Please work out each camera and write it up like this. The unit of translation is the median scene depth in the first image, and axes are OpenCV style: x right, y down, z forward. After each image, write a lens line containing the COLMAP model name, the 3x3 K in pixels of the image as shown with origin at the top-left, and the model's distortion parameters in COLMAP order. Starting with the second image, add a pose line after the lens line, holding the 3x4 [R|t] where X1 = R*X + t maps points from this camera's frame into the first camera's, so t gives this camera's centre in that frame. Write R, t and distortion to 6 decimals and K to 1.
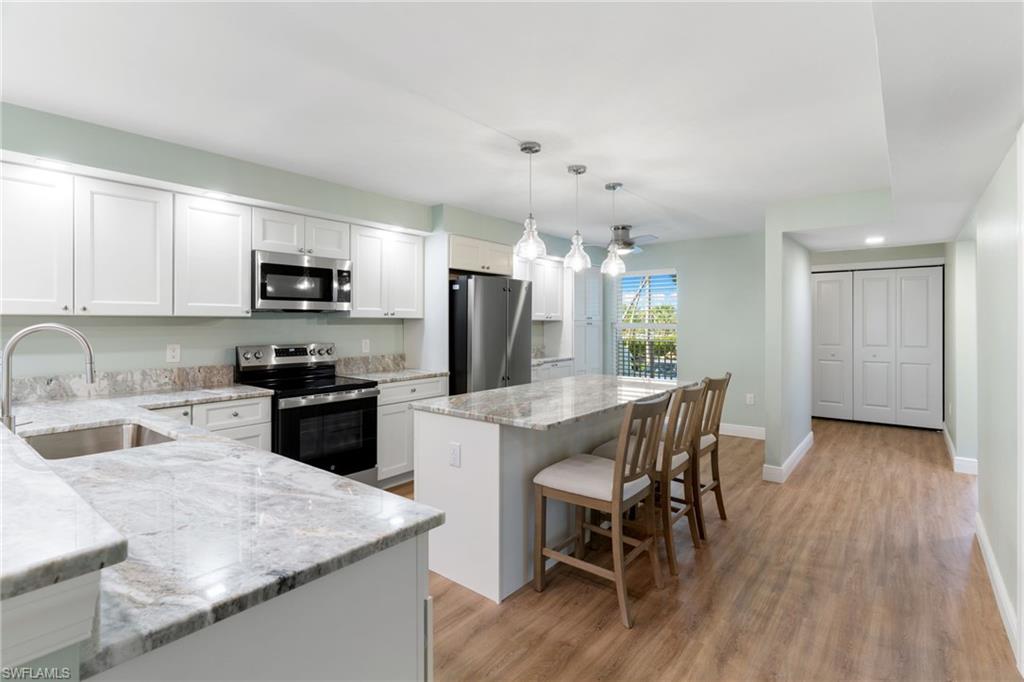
lens RADIAL K [[491.4, 0, 514.0], [0, 491.4, 326.4], [0, 0, 1]] dist [0.007946, -0.001142]
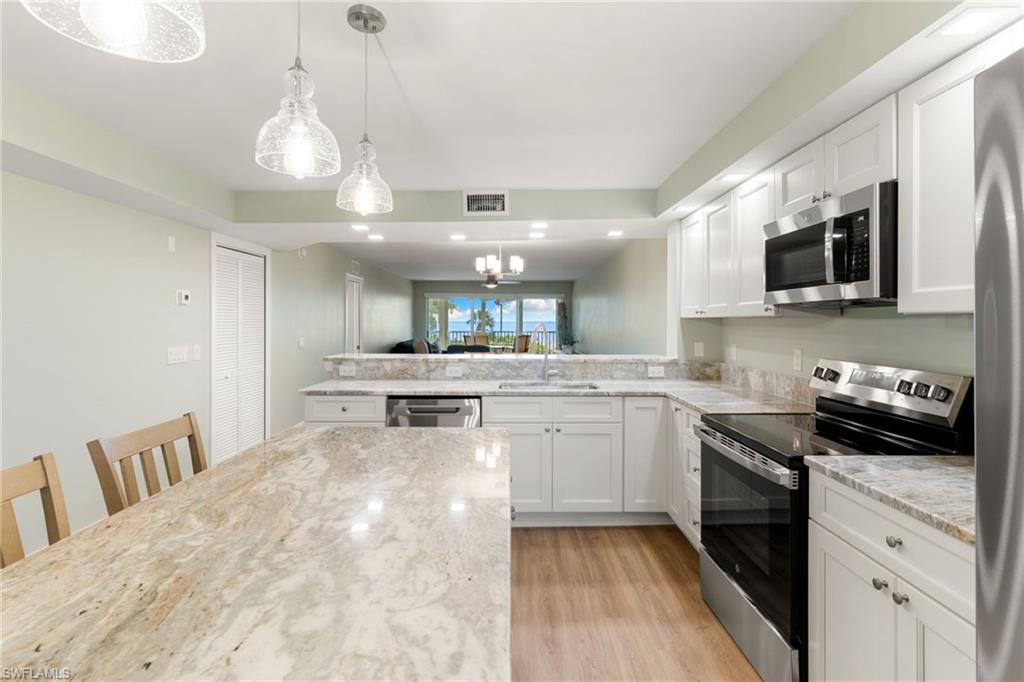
lens RADIAL K [[491.4, 0, 510.2], [0, 491.4, 320.4], [0, 0, 1]] dist [0.007946, -0.001142]
pose [[-0.780492, -0.007475, -0.625121, 0.175735], [-0.013660, 0.999894, 0.005100, -0.008758], [0.625017, 0.012520, -0.780511, 1.035532]]
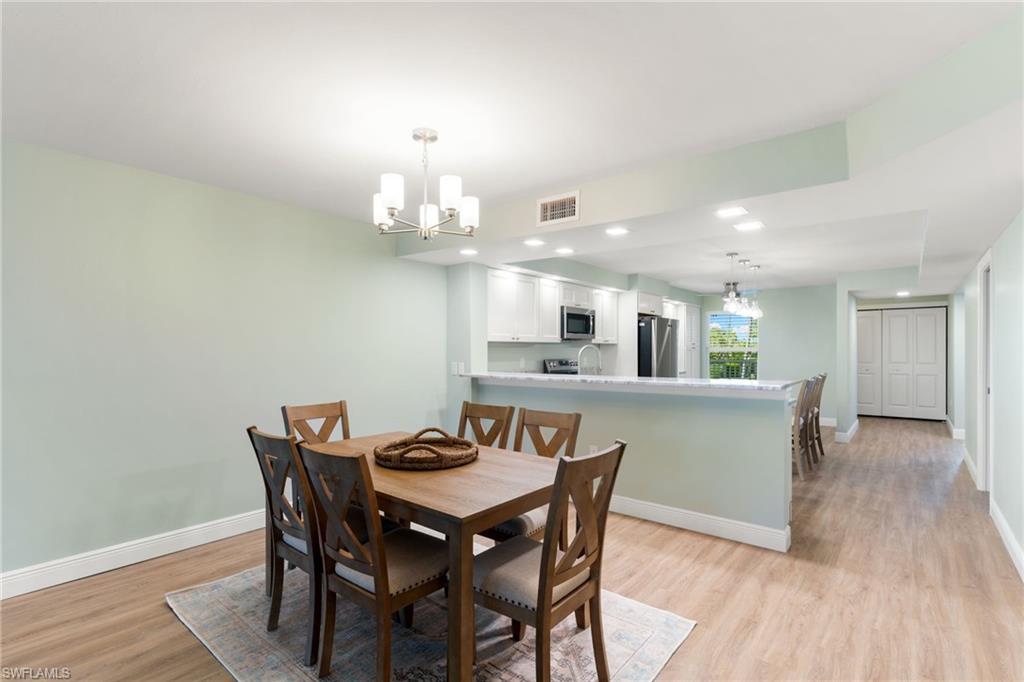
lens RADIAL K [[491.4, 0, 512.3], [0, 491.4, 358.6], [0, 0, 1]] dist [0.007946, -0.001142]
pose [[0.999971, -0.004715, -0.005939, -0.551836], [0.004734, 0.999984, 0.003233, 0.025829], [0.005923, -0.003261, 0.999977, -0.636985]]
